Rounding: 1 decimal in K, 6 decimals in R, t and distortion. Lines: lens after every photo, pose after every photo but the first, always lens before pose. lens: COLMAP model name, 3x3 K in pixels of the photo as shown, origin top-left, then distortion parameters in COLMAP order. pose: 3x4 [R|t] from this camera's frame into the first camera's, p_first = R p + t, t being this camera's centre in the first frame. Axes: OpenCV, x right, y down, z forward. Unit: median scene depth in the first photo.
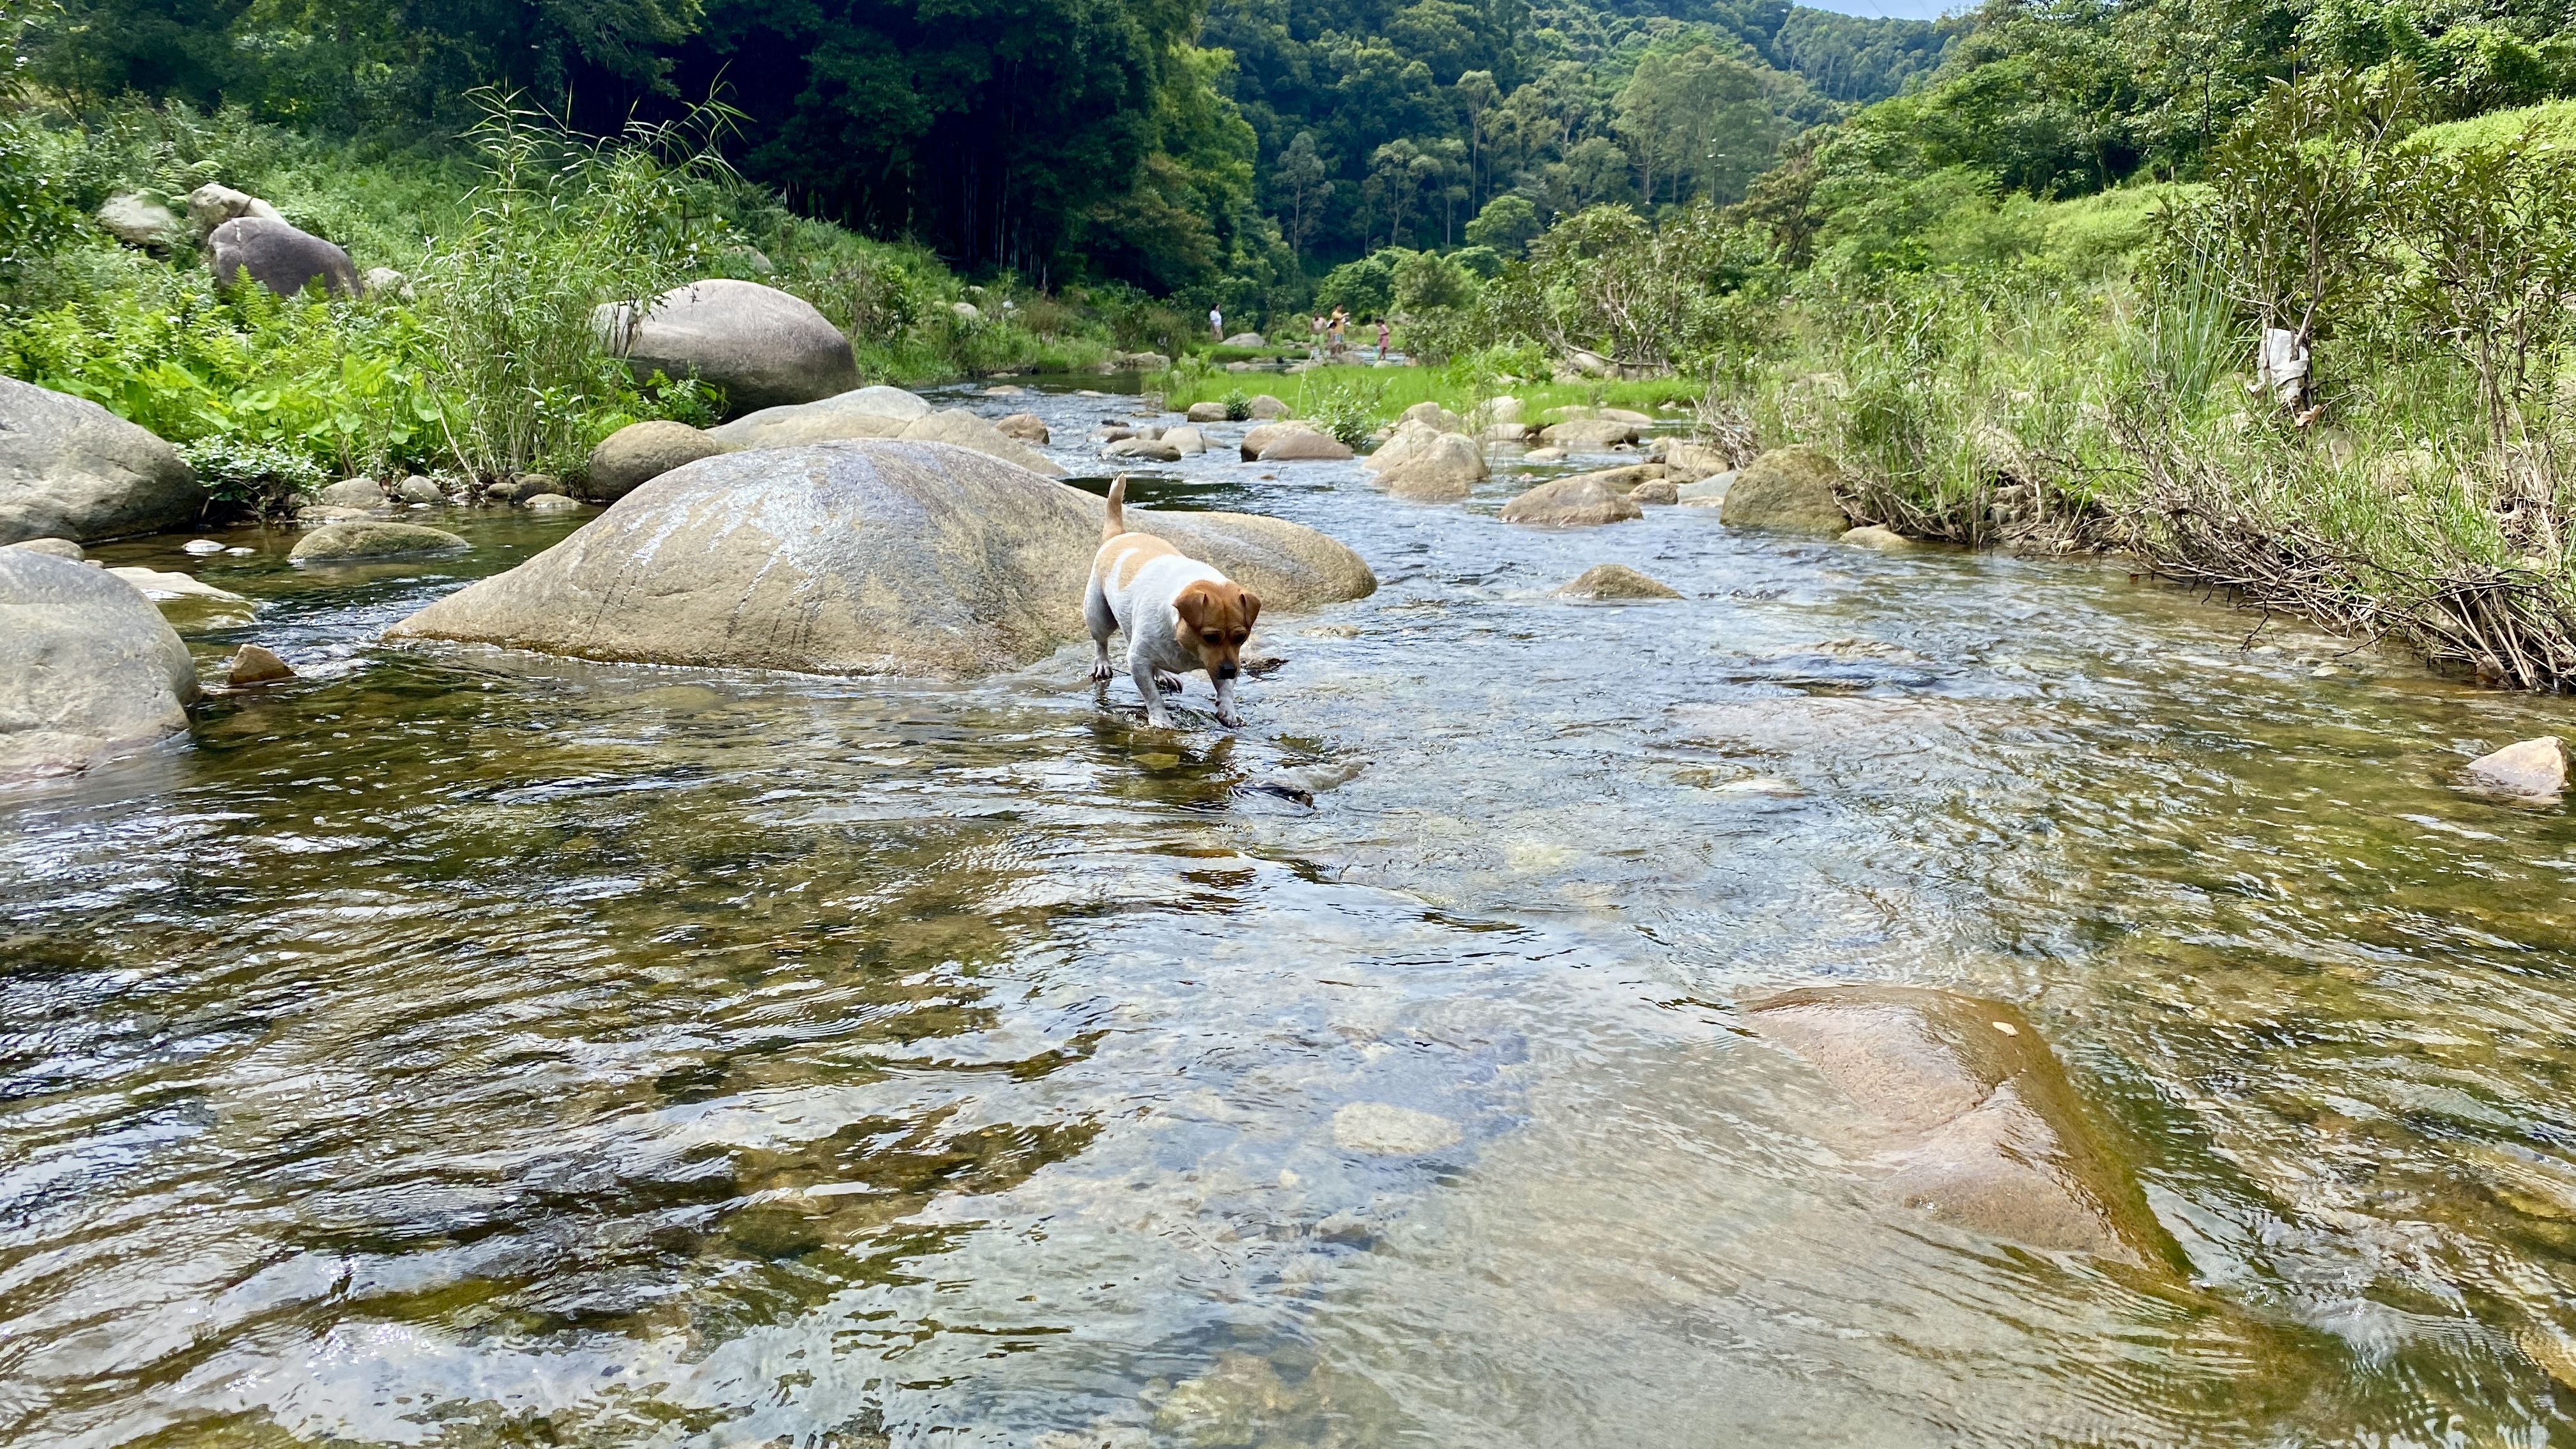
lens RADIAL K [[1860.2, 0, 1287.4], [0, 1860.2, 756.8], [0, 0, 1]] dist [-0.000967, -0.089592]
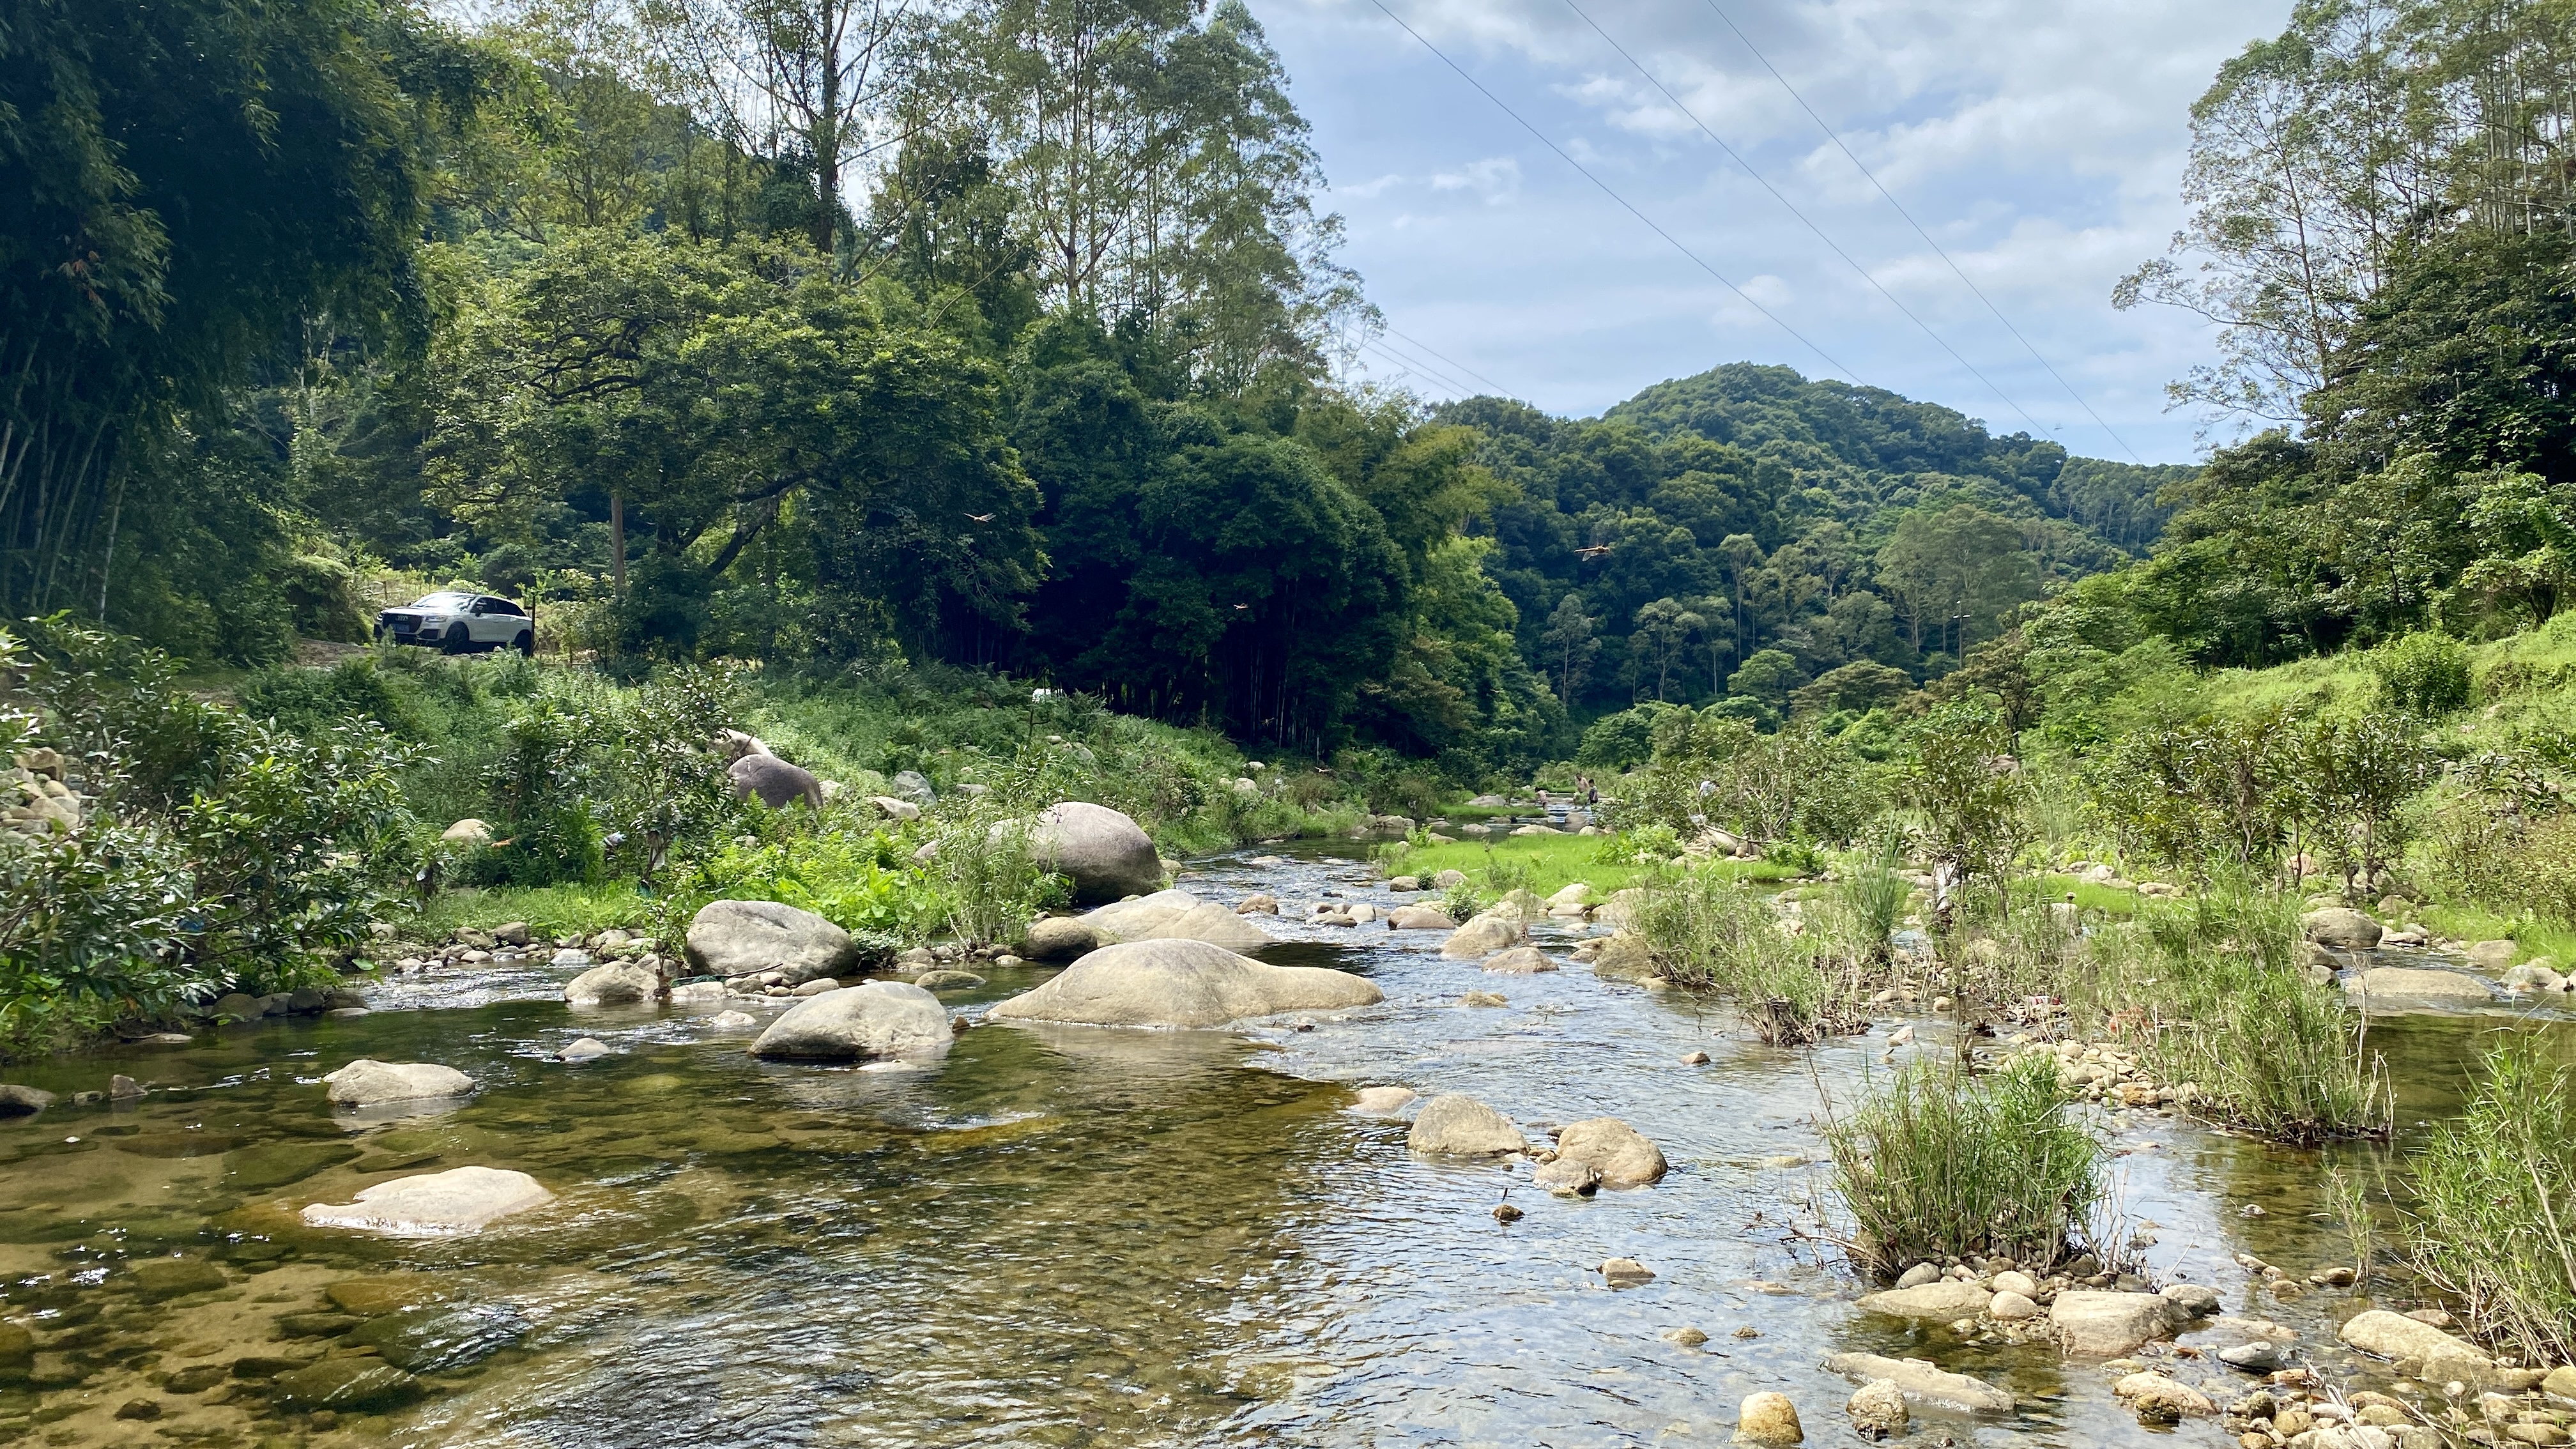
lens RADIAL K [[1956.3, 0, 1288.0], [0, 1956.3, 724.5], [0, 0, 1]] dist [0.304925, -0.739437]
pose [[0.987962, -0.011182, -0.154294, 0.025077], [-0.026021, 0.971161, -0.237000, 0.012197], [0.152495, 0.238162, 0.959179, -0.113102]]
